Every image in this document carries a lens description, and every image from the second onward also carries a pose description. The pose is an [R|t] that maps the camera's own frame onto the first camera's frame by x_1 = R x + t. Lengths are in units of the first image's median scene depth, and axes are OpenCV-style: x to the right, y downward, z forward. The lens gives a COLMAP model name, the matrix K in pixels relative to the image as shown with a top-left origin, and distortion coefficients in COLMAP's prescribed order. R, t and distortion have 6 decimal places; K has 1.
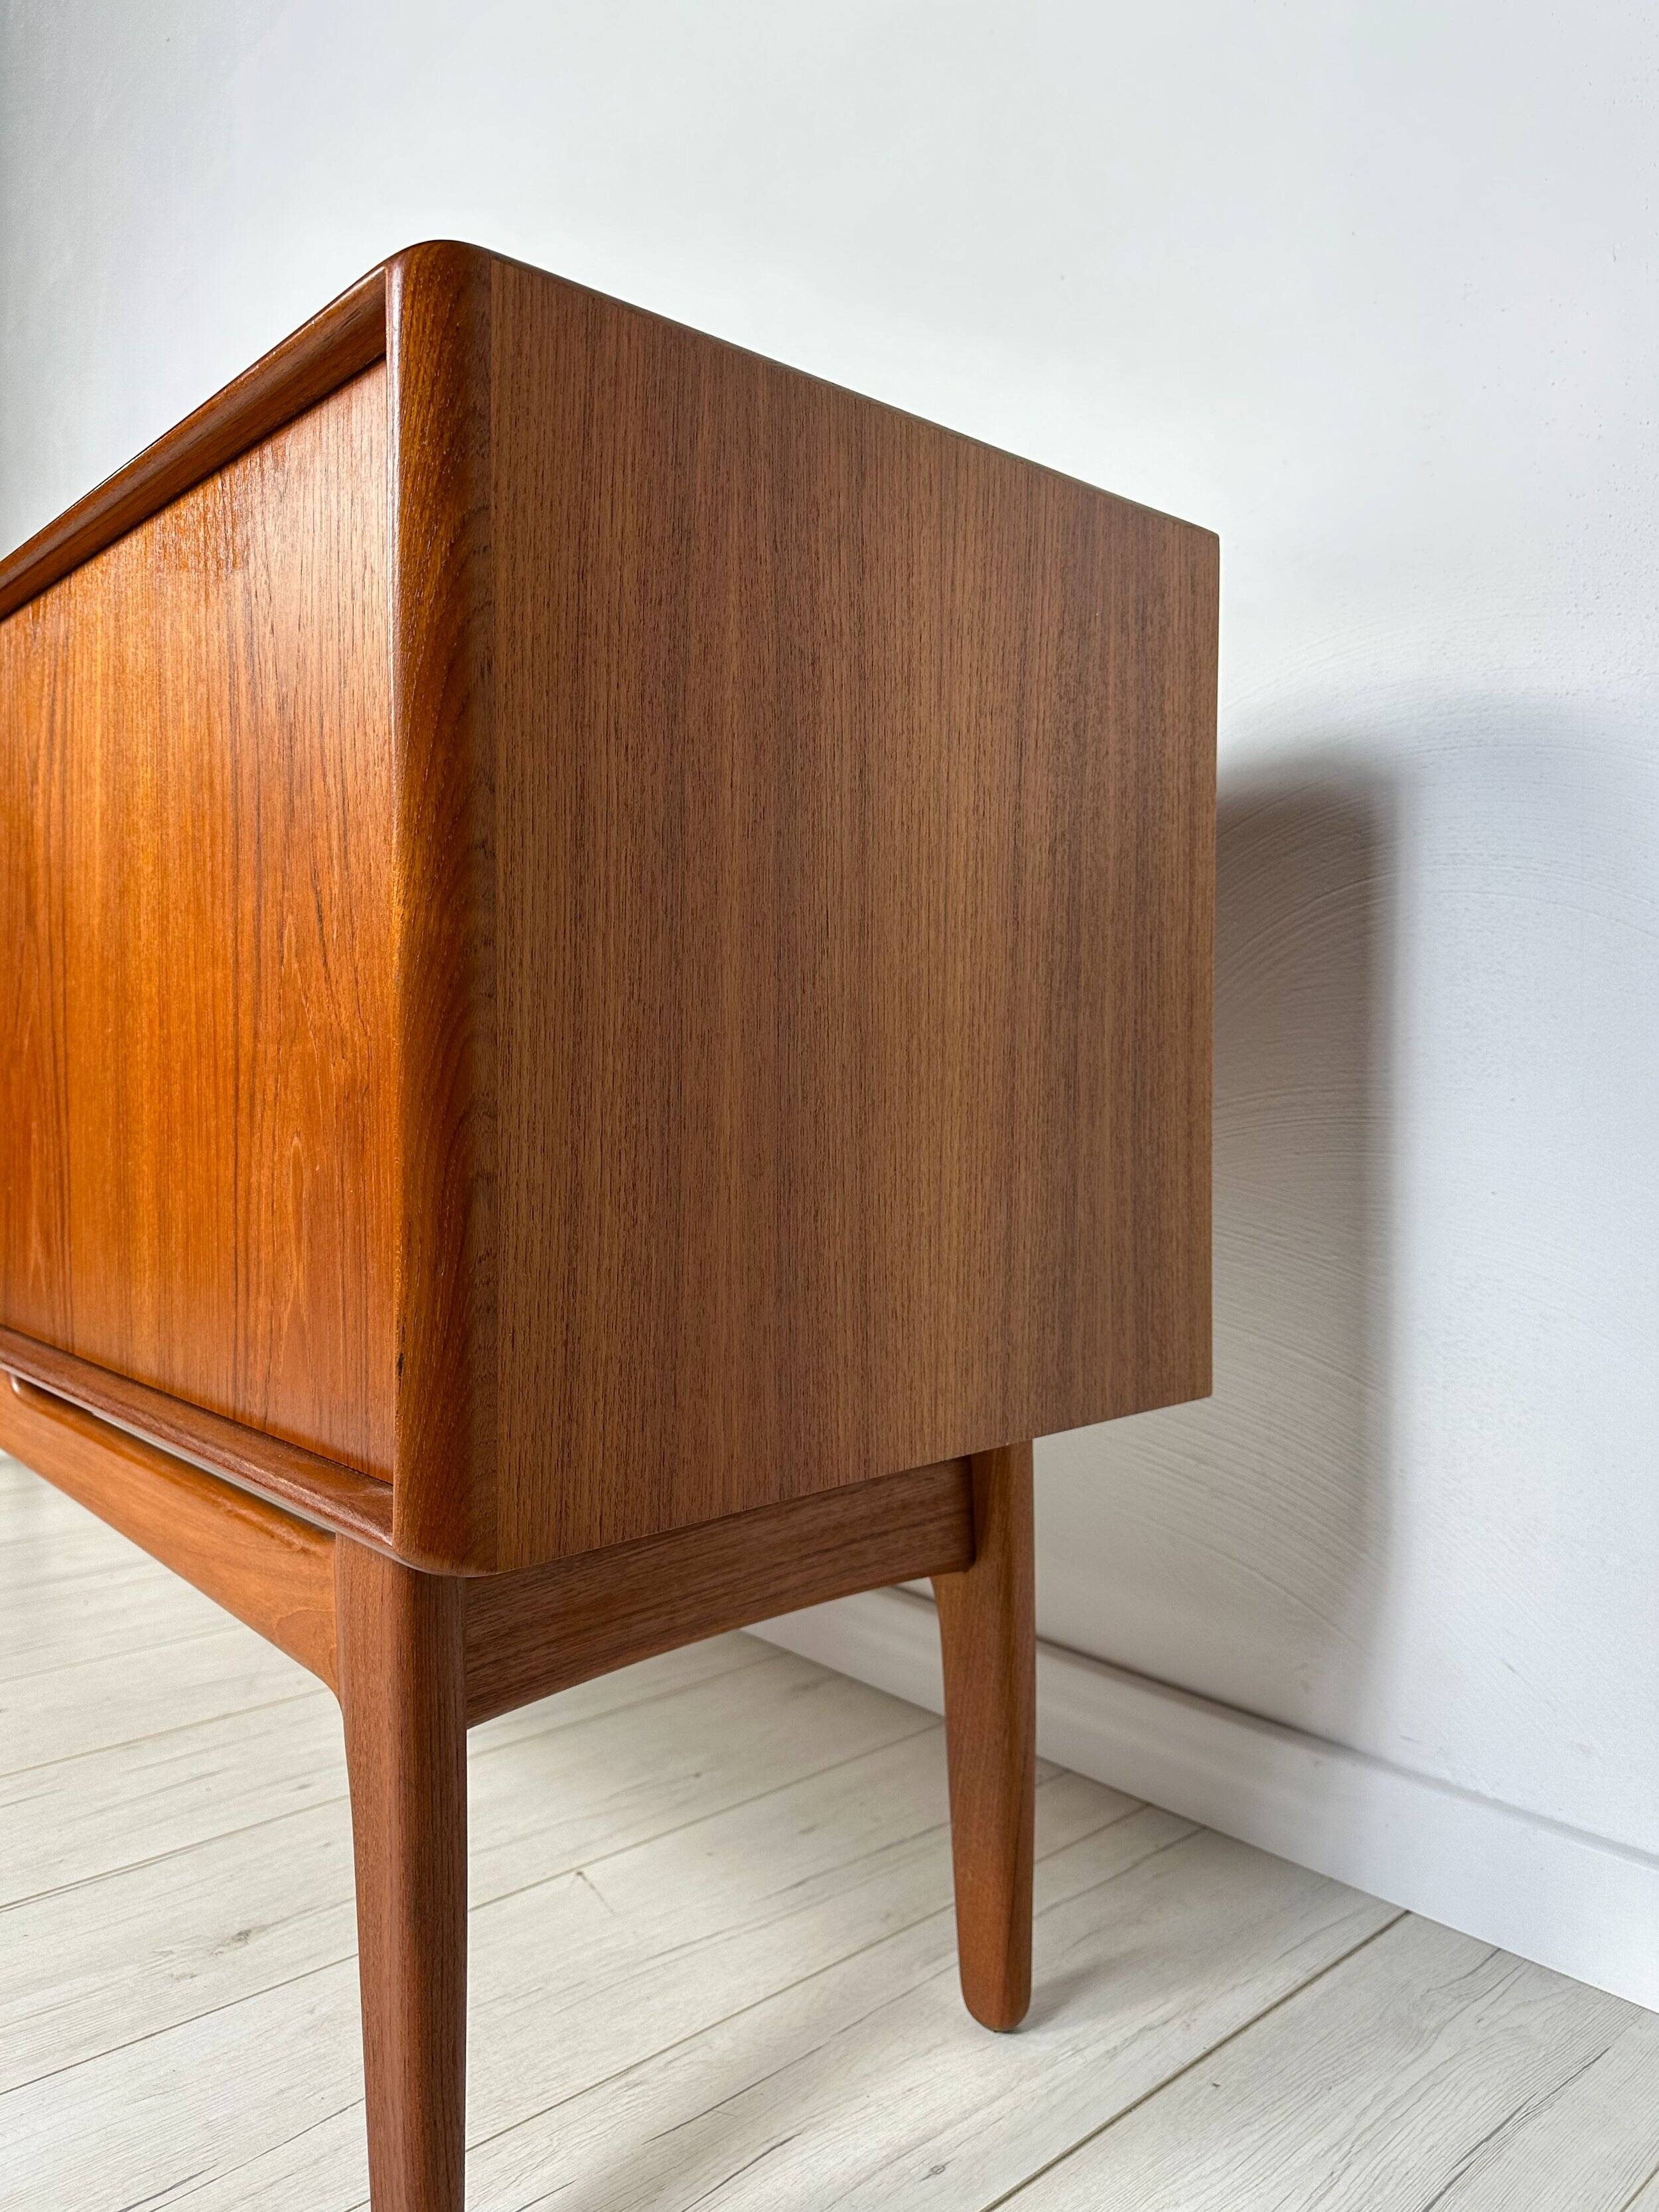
lens RADIAL K [[1613.5, 0, 822.3], [0, 1613.5, 1097.9], [0, 0, 1]] dist [-0.004887, 0.002235]
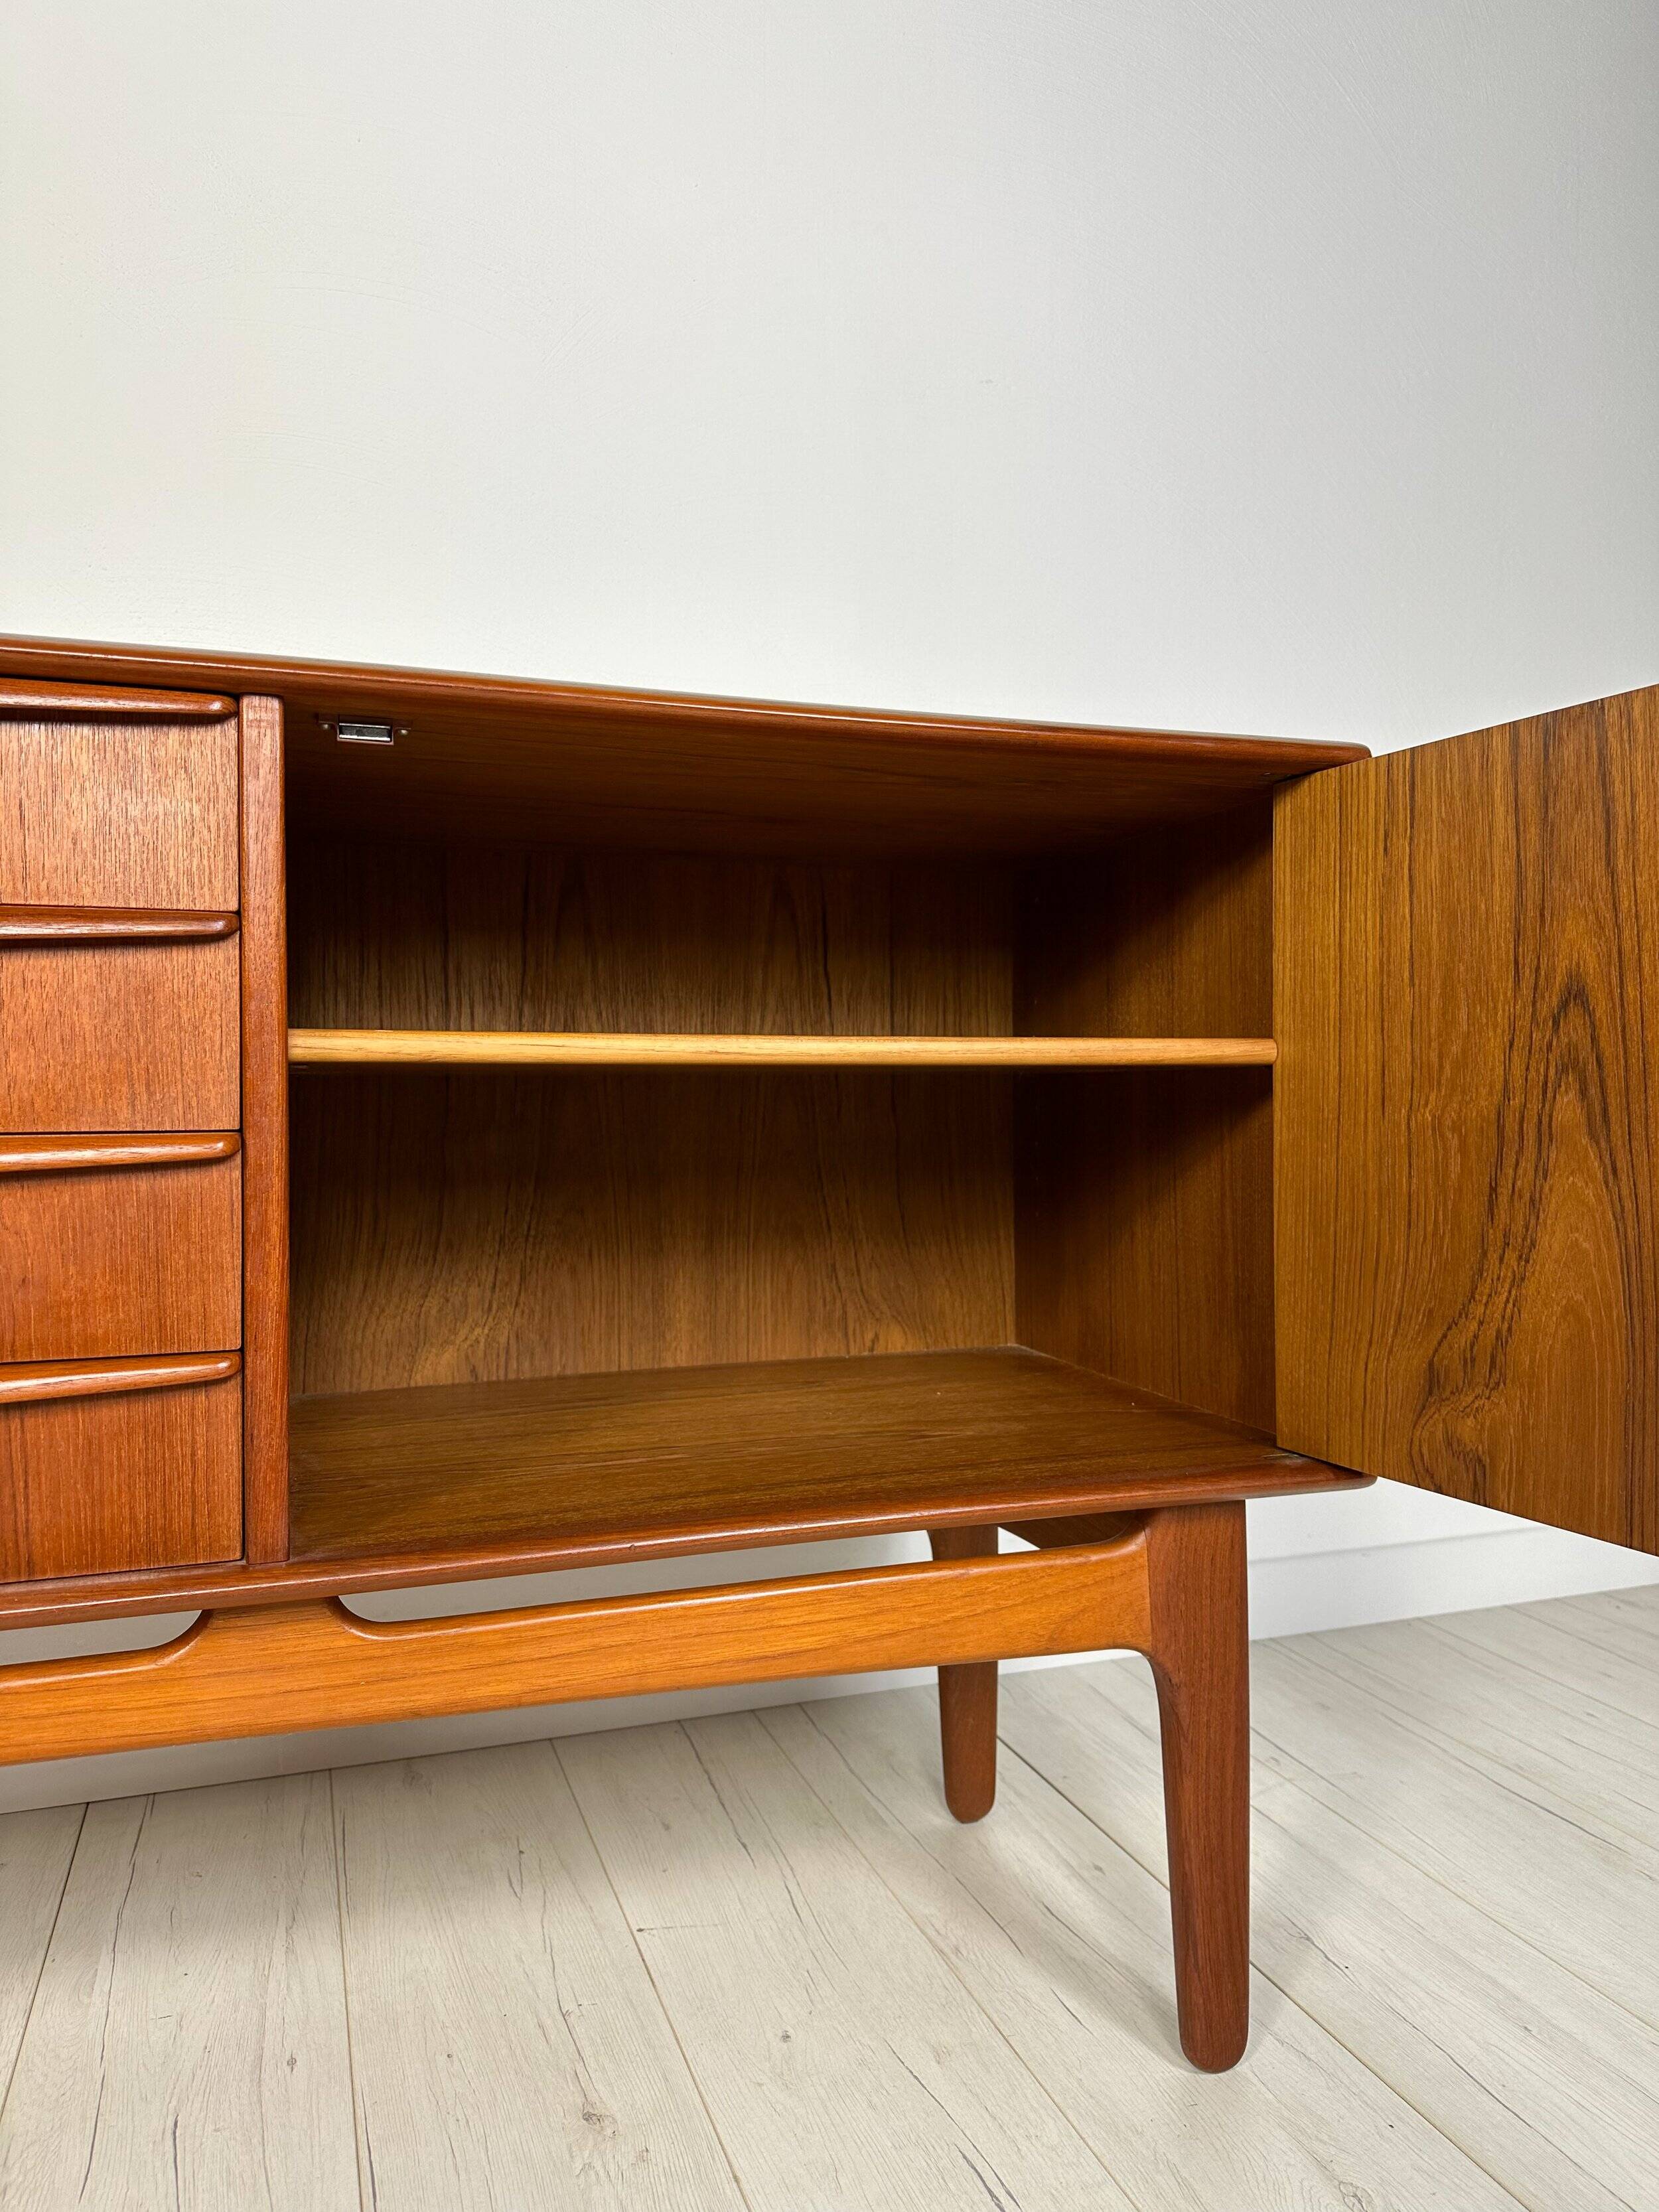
lens RADIAL K [[1594.6, 0, 829.5], [0, 1594.6, 1106.0], [0, 0, 1]] dist [0.064118, -0.080646]
pose [[0.384255, -0.012336, 0.923145, -1.187735], [0.025929, 0.999661, 0.002566, -0.081334], [-0.922863, 0.022950, 0.384444, 0.485979]]
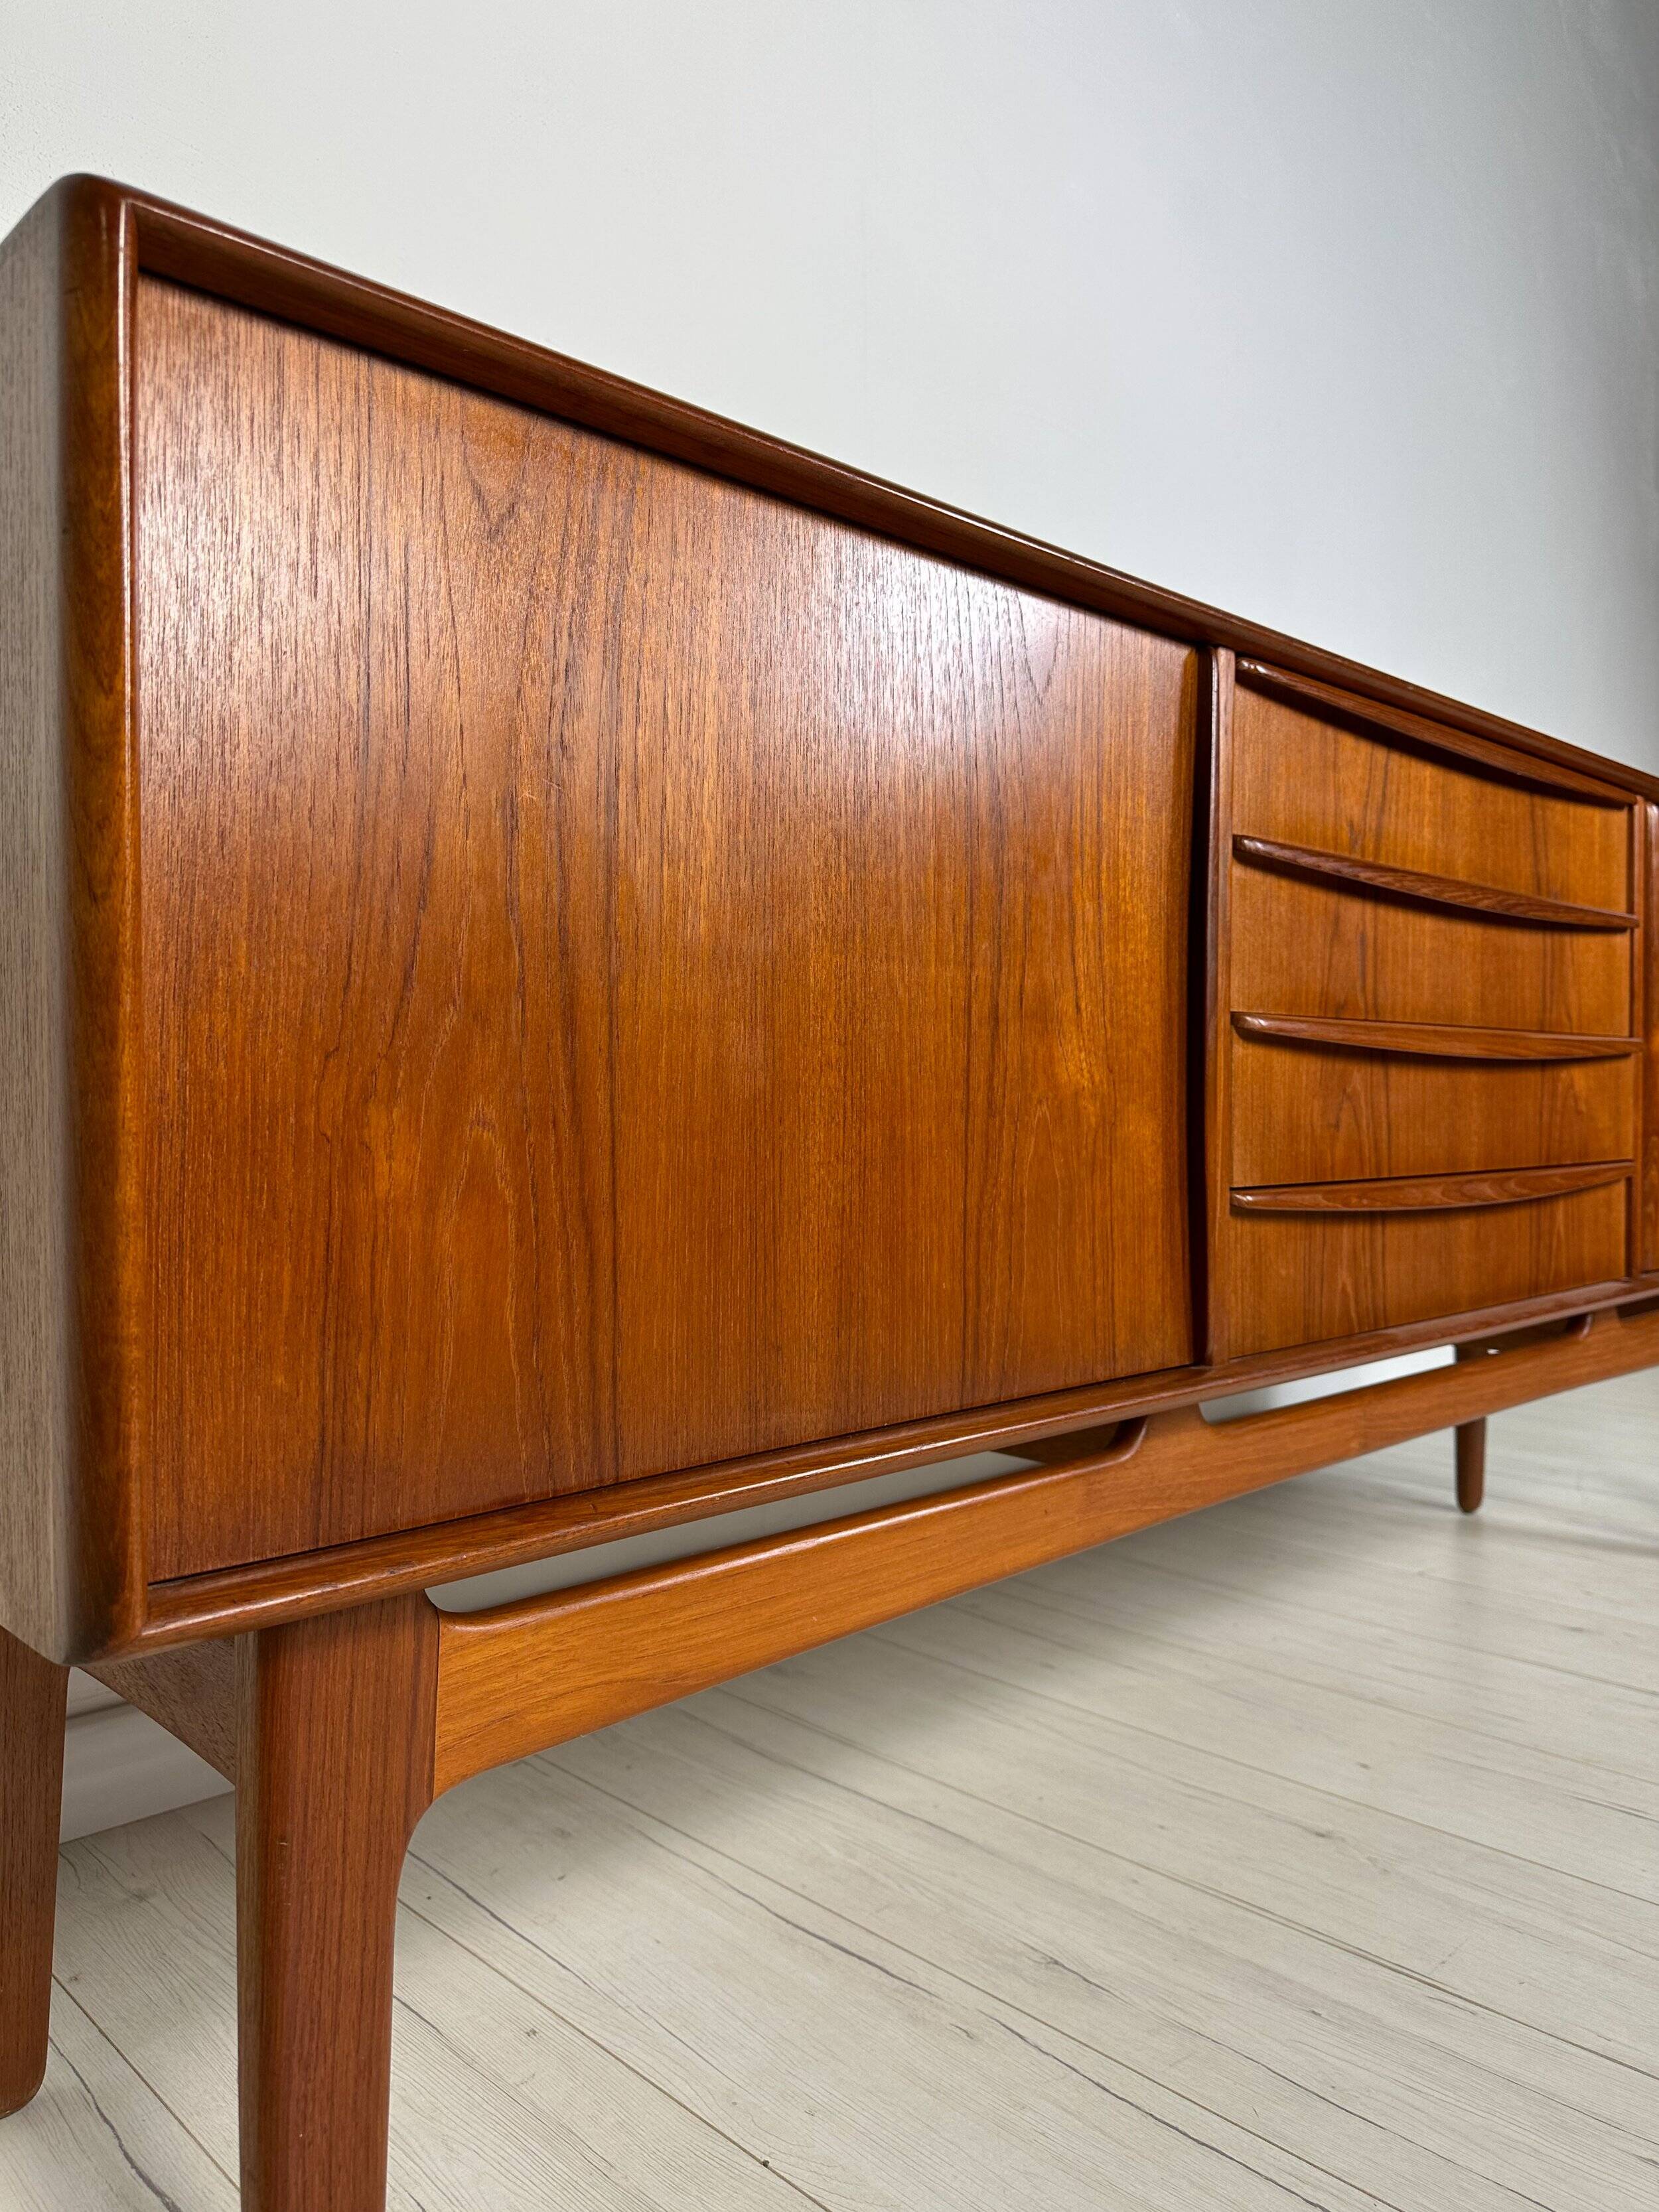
lens RADIAL K [[1594.8, 0, 829.5], [0, 1594.8, 1106.0], [0, 0, 1]] dist [0.064118, -0.080646]
pose [[-0.027263, -0.013450, 0.999538, -1.959103], [0.020520, 0.999691, 0.014012, -0.048556], [-0.999418, 0.020892, -0.026979, 1.789806]]
